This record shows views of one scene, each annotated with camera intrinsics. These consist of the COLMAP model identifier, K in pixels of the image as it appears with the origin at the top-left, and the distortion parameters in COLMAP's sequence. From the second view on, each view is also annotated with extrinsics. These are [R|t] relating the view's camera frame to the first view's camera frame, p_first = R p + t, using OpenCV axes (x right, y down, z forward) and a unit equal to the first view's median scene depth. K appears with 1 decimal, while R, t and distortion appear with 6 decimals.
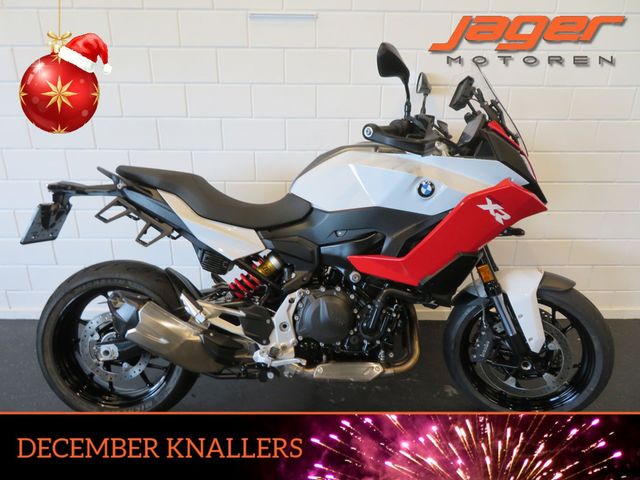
lens RADIAL K [[455.2, 0, 320.0], [0, 455.2, 240.0], [0, 0, 1]] dist [-0.008202, -0.000512]
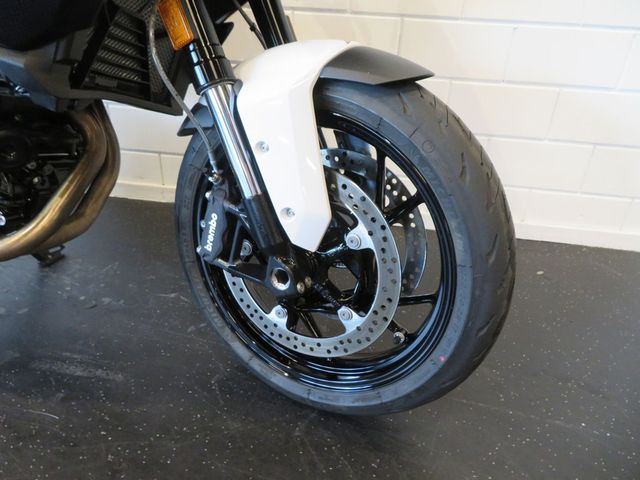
lens RADIAL K [[455.2, 0, 320.0], [0, 455.2, 240.0], [0, 0, 1]] dist [-0.008202, -0.000512]
pose [[0.986002, 0.113068, -0.122542, 0.550503], [-0.094817, 0.984773, 0.145714, 0.186596], [0.137152, -0.132055, 0.981708, 0.634640]]
